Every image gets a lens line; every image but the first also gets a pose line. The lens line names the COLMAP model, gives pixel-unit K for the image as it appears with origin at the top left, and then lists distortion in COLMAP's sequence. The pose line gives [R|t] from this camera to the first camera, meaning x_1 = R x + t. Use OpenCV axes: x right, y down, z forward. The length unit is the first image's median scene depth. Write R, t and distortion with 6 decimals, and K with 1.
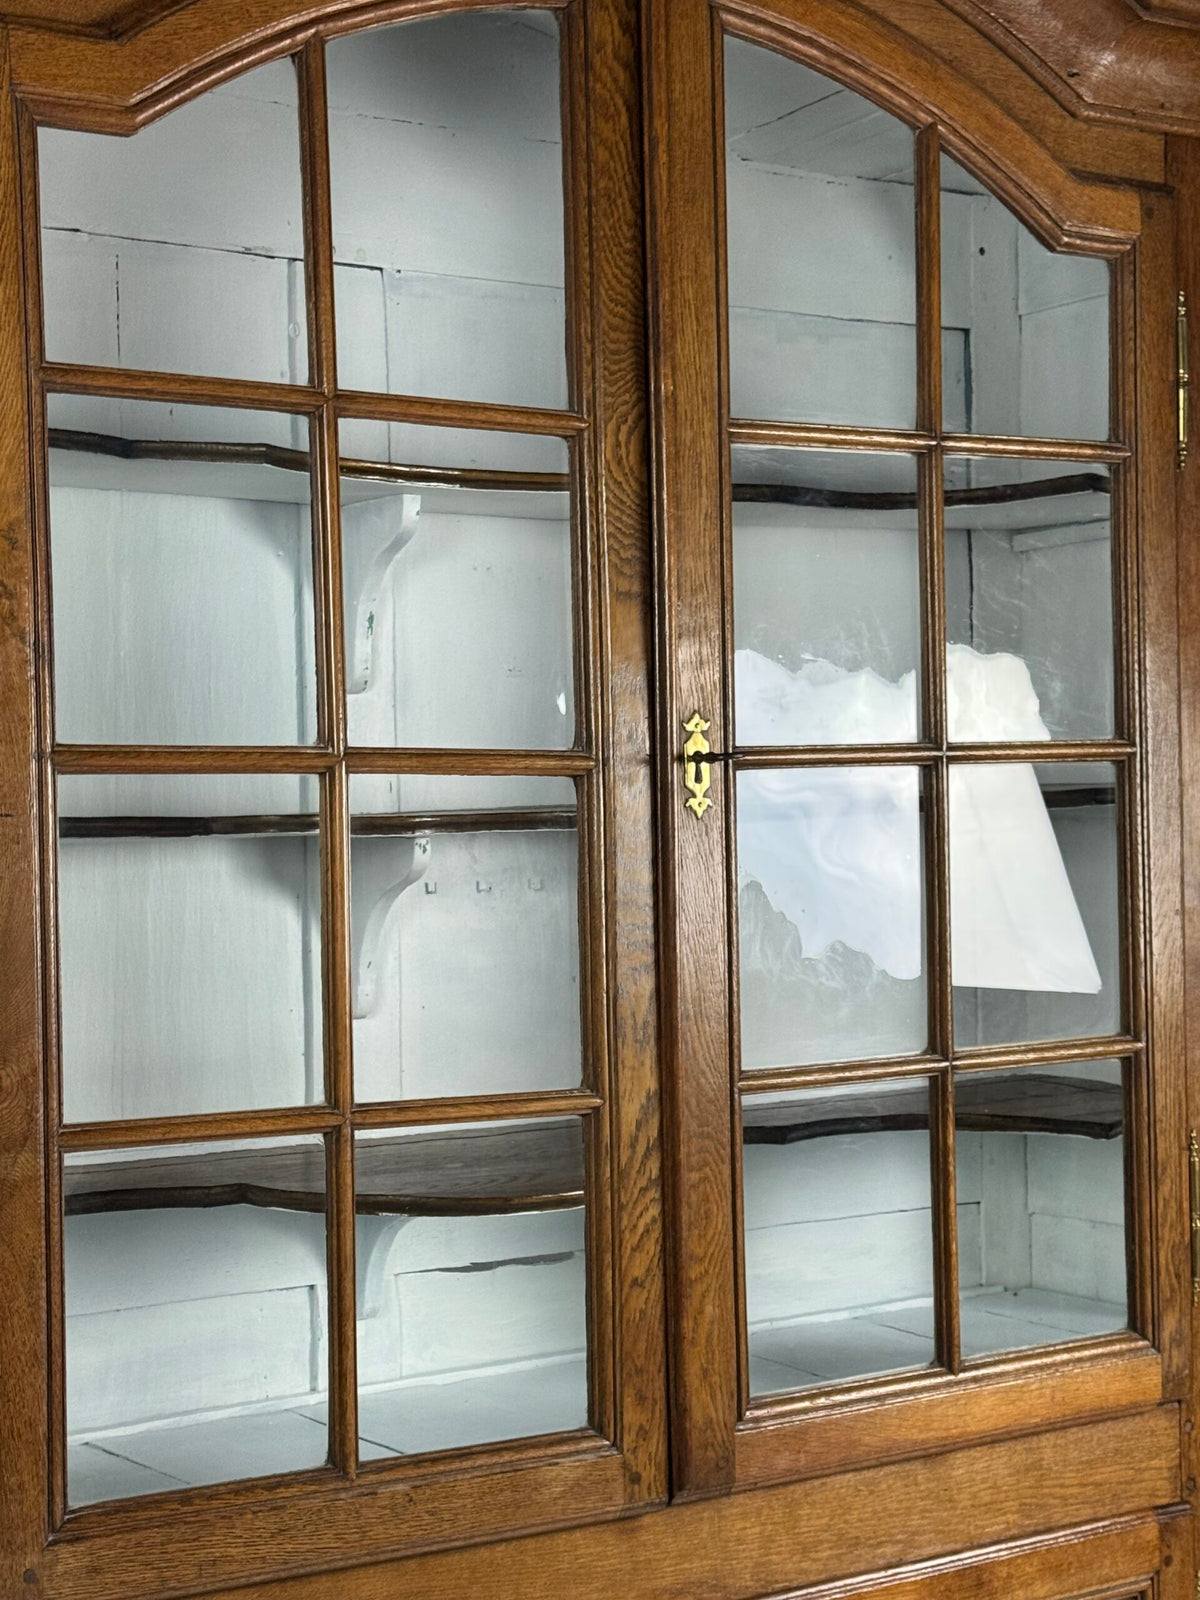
lens RADIAL K [[2751.9, 0, 597.1], [0, 2751.9, 838.4], [0, 0, 1]] dist [0.153144, -0.111527]
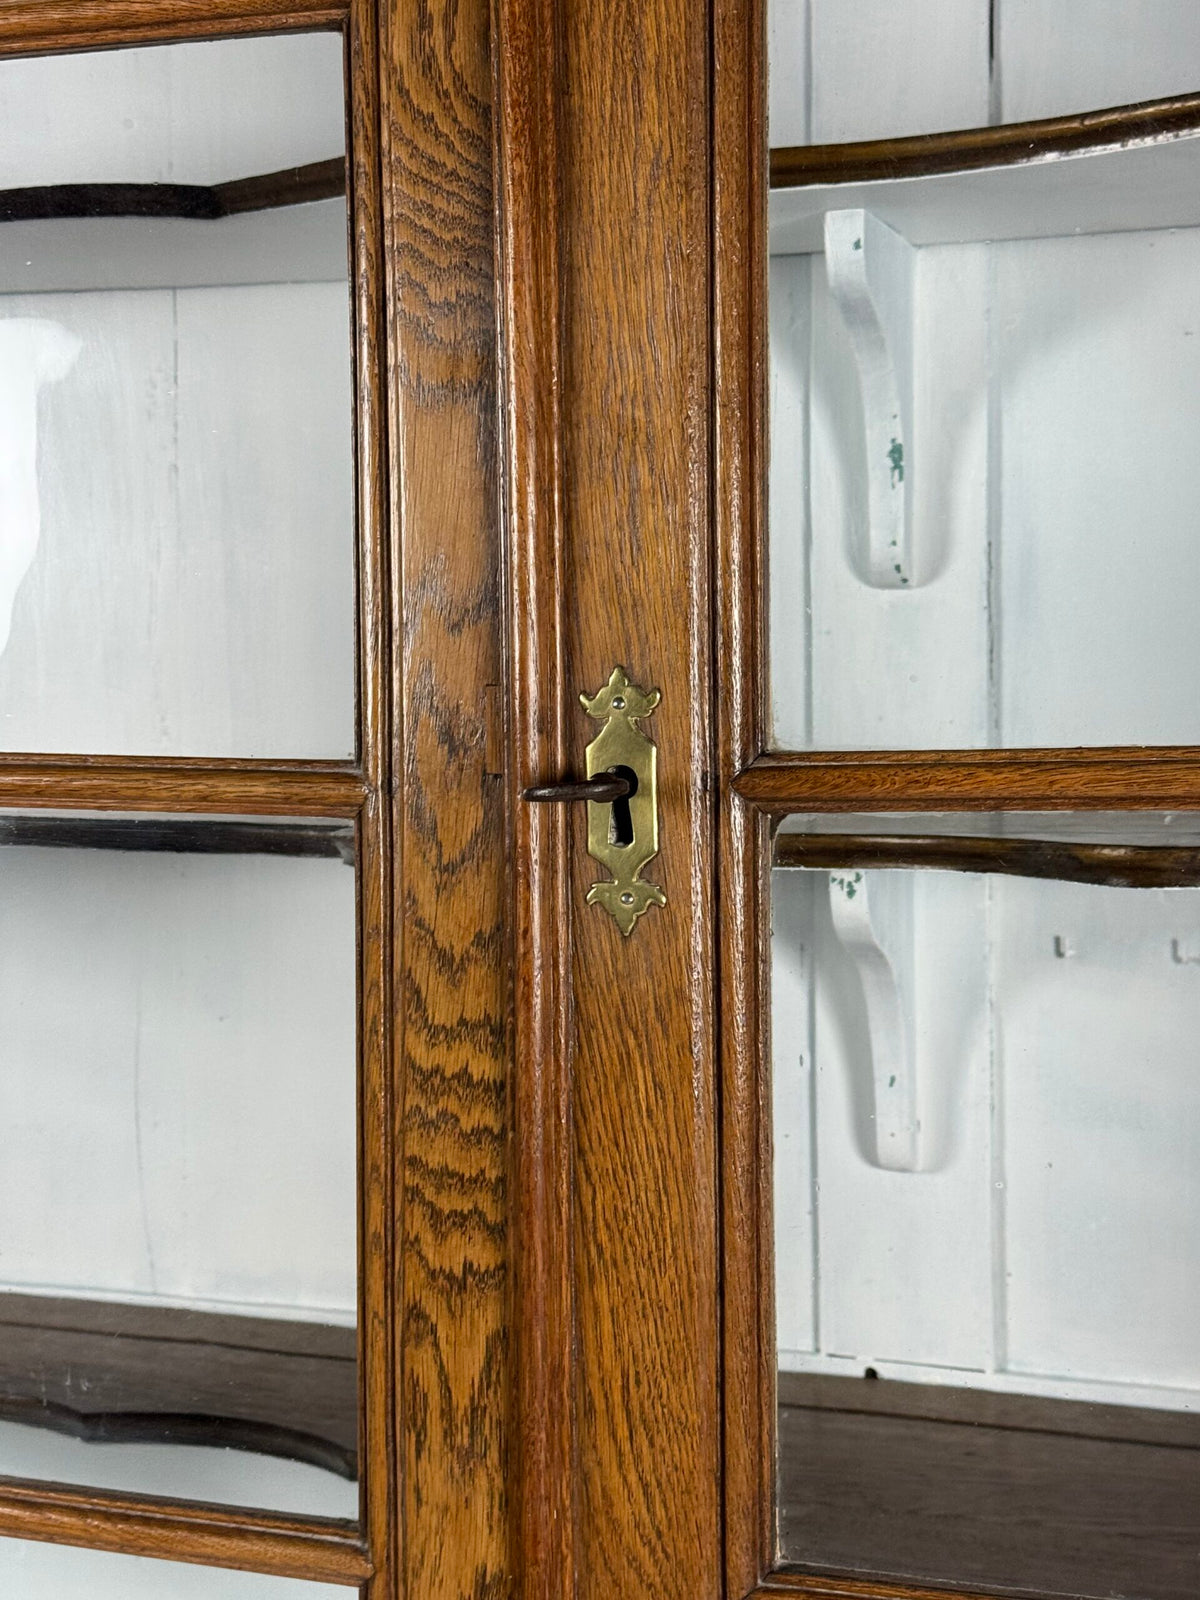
lens RADIAL K [[2402.3, 0, 595.2], [0, 2402.3, 801.0], [0, 0, 1]] dist [0.147604, -0.038916]
pose [[0.596358, 0.056471, -0.800730, 0.314418], [-0.005089, 0.997768, 0.066577, -0.049645], [0.802702, -0.035628, 0.595315, 0.780458]]
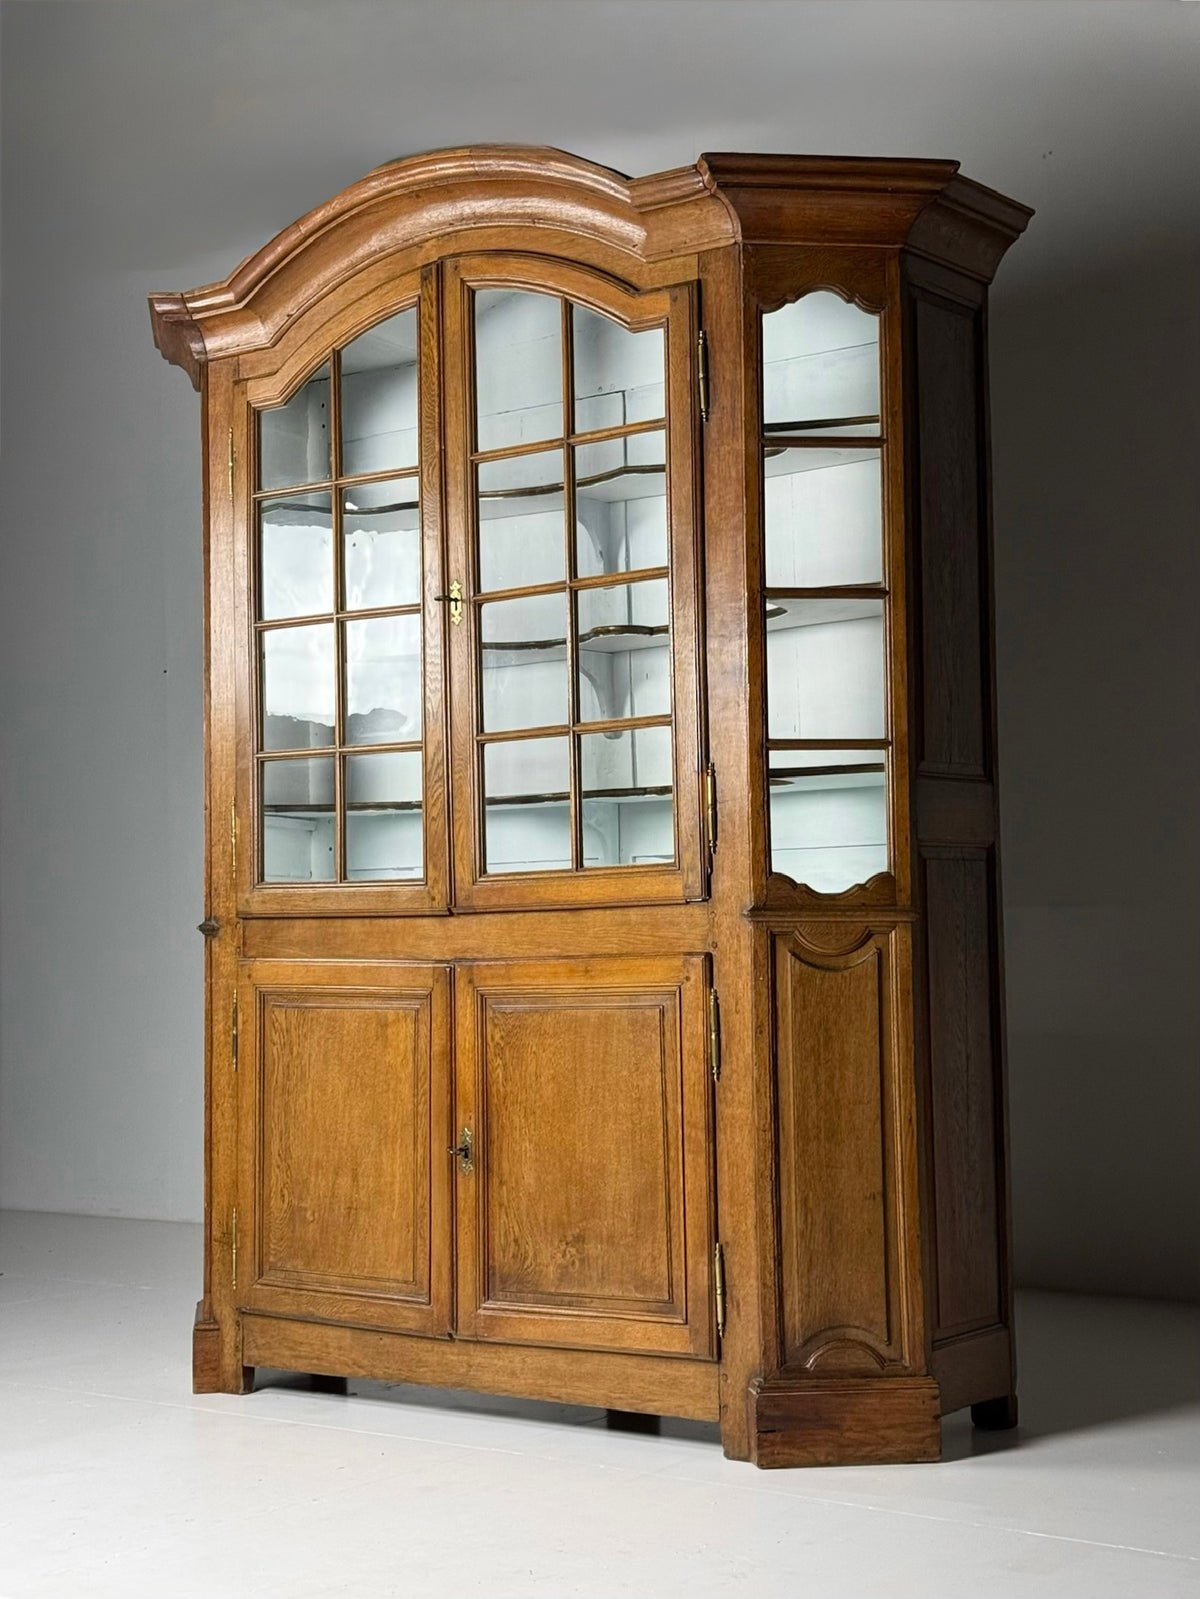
lens RADIAL K [[2448.9, 0, 595.7], [0, 2448.9, 811.3], [0, 0, 1]] dist [0.131071, 0.068430]
pose [[0.340013, -0.035331, -0.939757, 2.033914], [0.010357, 0.999374, -0.033825, 0.222902], [0.940364, 0.001768, 0.340167, 0.393260]]
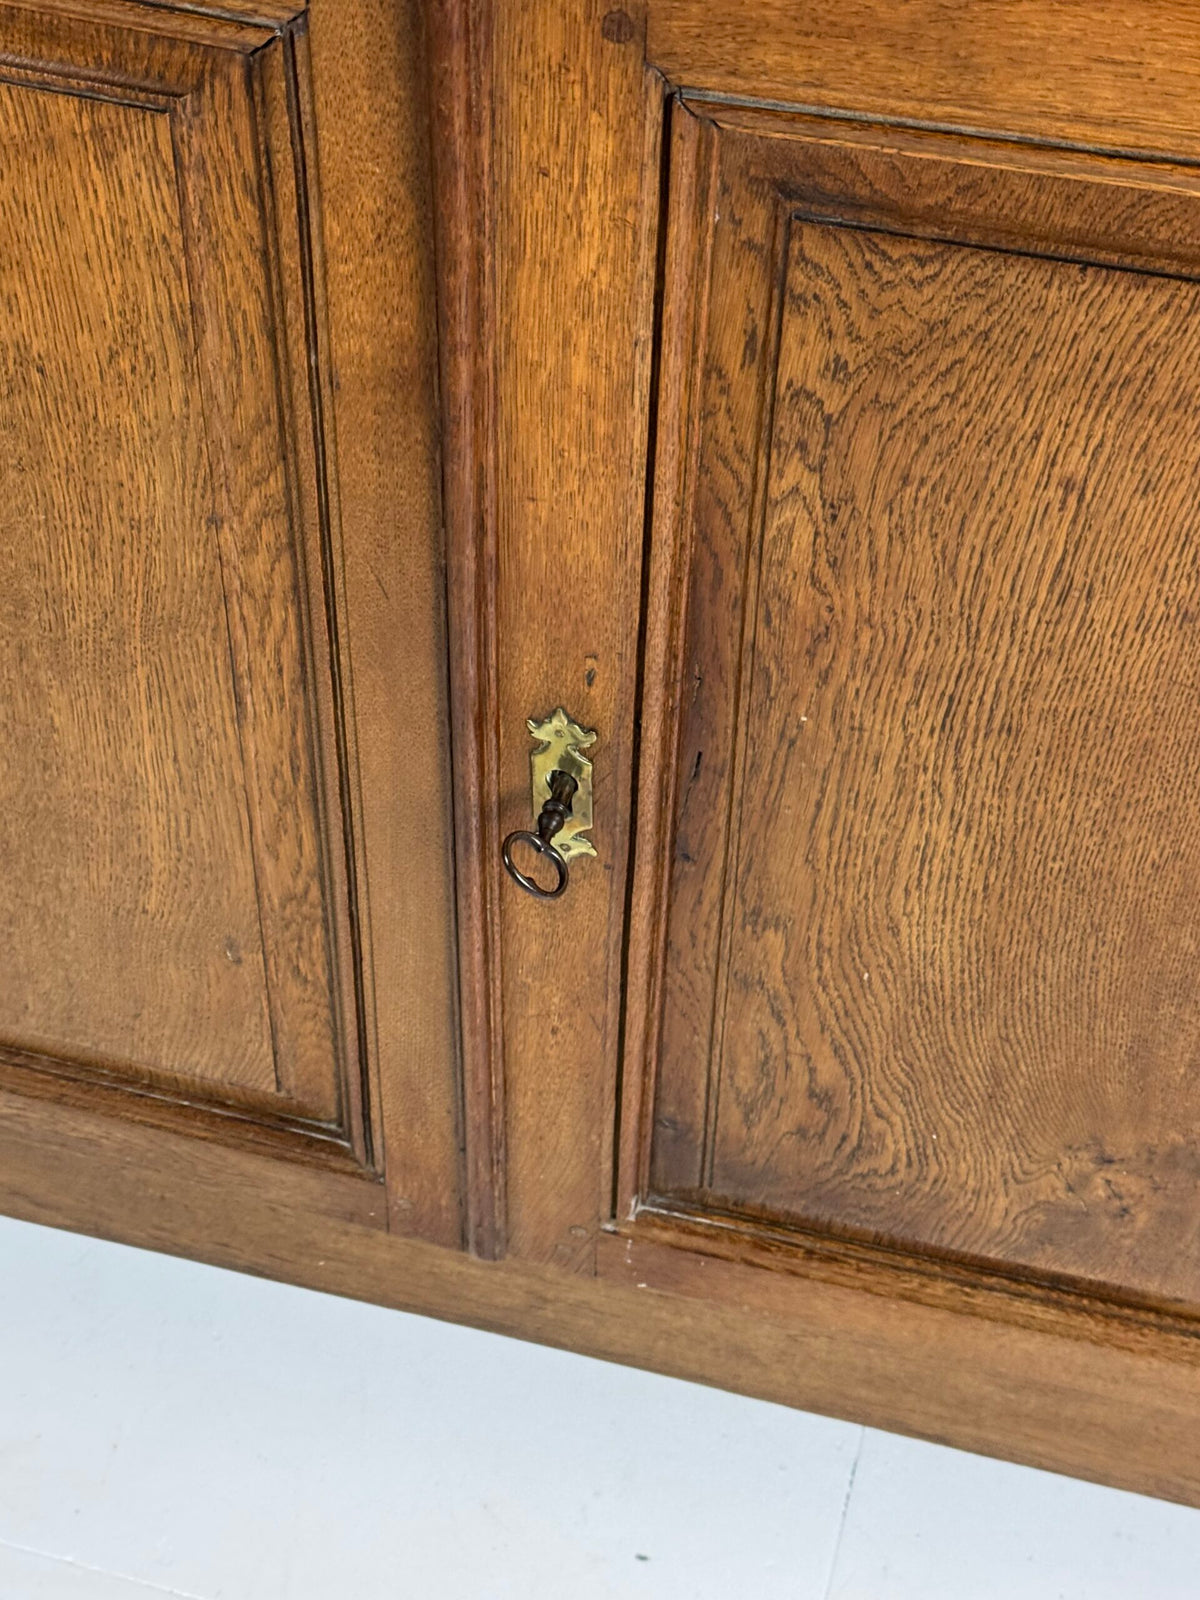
lens RADIAL K [[2402.3, 0, 595.2], [0, 2402.3, 801.0], [0, 0, 1]] dist [0.147604, -0.038916]
pose [[0.659172, 0.572890, -0.487123, 0.246296], [-0.028986, 0.666652, 0.744805, 0.133037], [0.751433, -0.476835, 0.456045, 0.811720]]
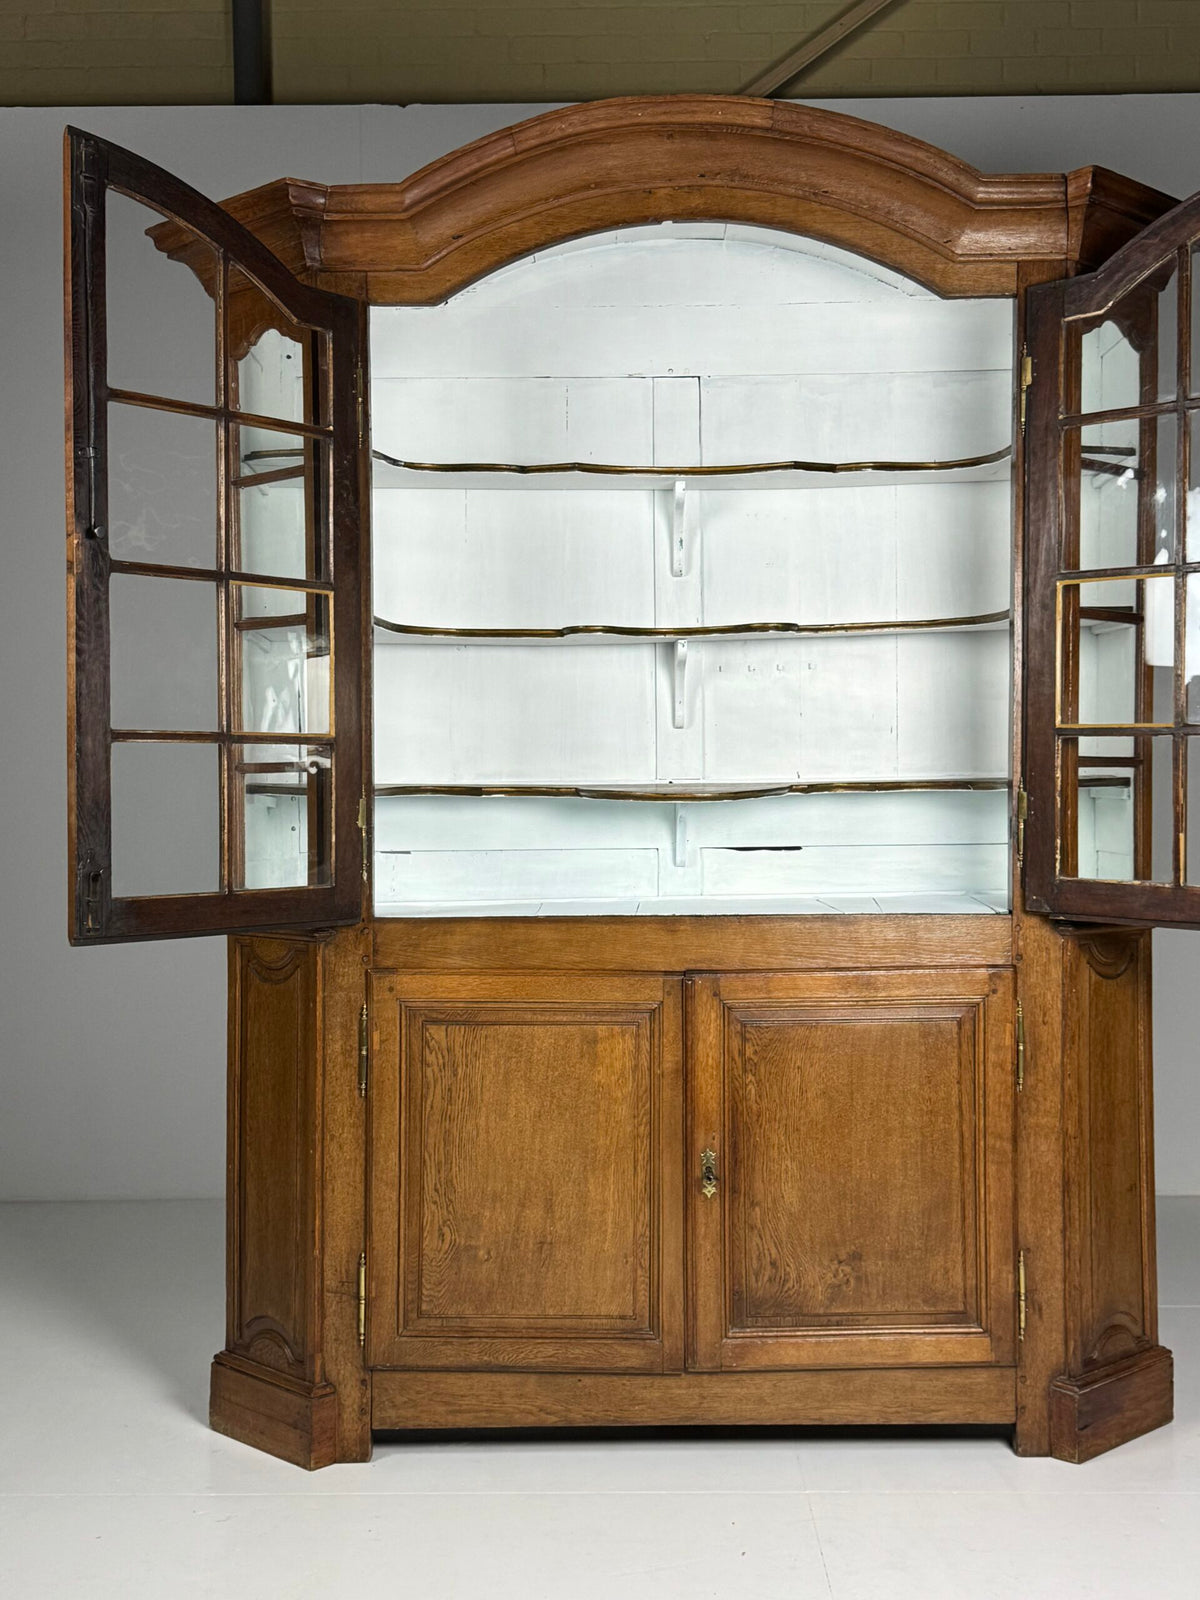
lens RADIAL K [[1817.8, 0, 604.1], [0, 1817.8, 802.5], [0, 0, 1]] dist [0.199886, -0.432062]
pose [[0.835107, 0.019120, -0.549755, 0.771303], [-0.008899, 0.999735, 0.021252, 0.111385], [0.550015, -0.012856, 0.835056, -0.269874]]
